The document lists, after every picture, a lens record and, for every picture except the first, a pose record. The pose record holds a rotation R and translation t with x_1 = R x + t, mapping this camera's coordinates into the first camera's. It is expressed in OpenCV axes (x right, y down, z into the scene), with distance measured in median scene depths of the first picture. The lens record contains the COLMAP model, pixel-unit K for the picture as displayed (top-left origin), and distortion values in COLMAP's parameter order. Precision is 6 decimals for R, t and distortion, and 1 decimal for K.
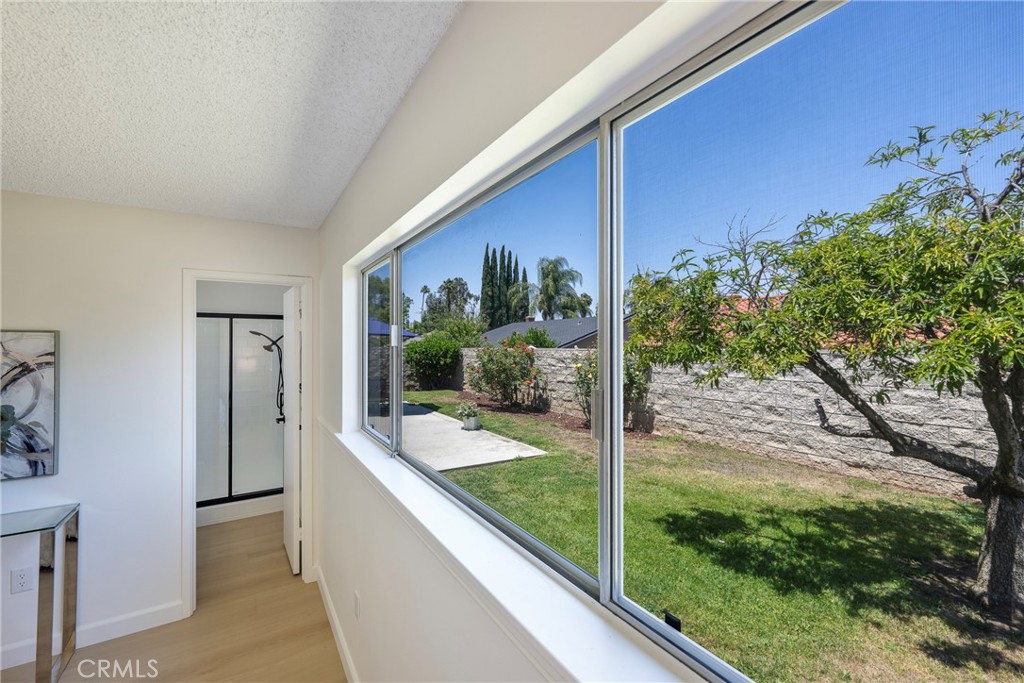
lens RADIAL K [[402.1, 0, 504.2], [0, 402.1, 340.3], [0, 0, 1]] dist [-0.000735, -0.000186]
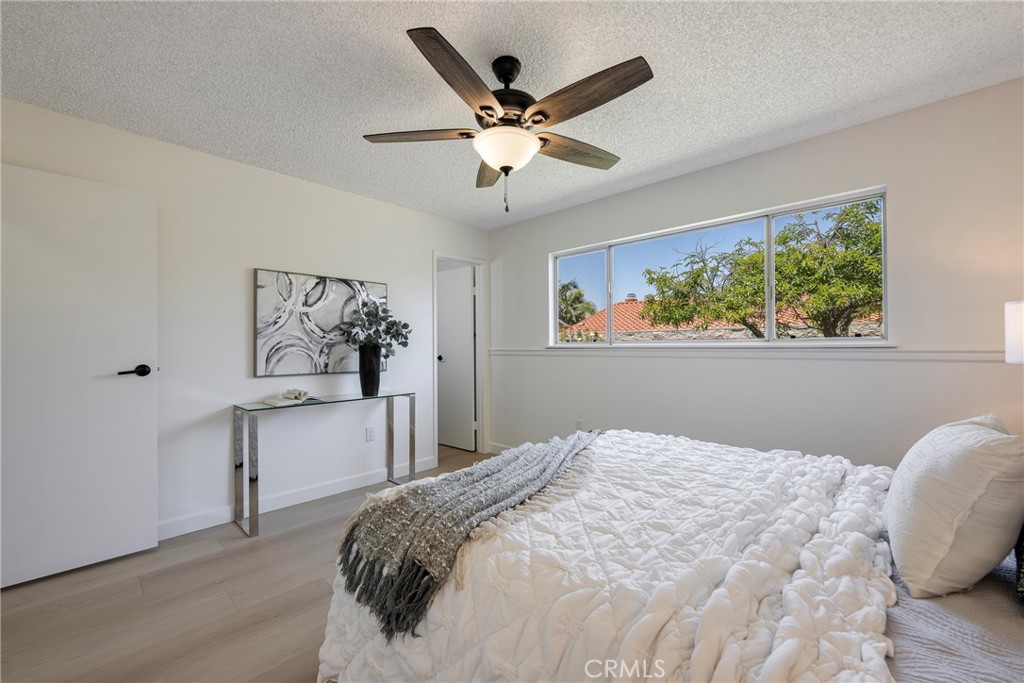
lens RADIAL K [[410.7, 0, 510.1], [0, 410.7, 346.7], [0, 0, 1]] dist [0.000913, -0.000197]
pose [[0.967390, -0.006812, 0.253200, -0.985551], [0.005392, 0.999966, 0.006304, 0.211994], [-0.253234, -0.004734, 0.967394, -0.705696]]
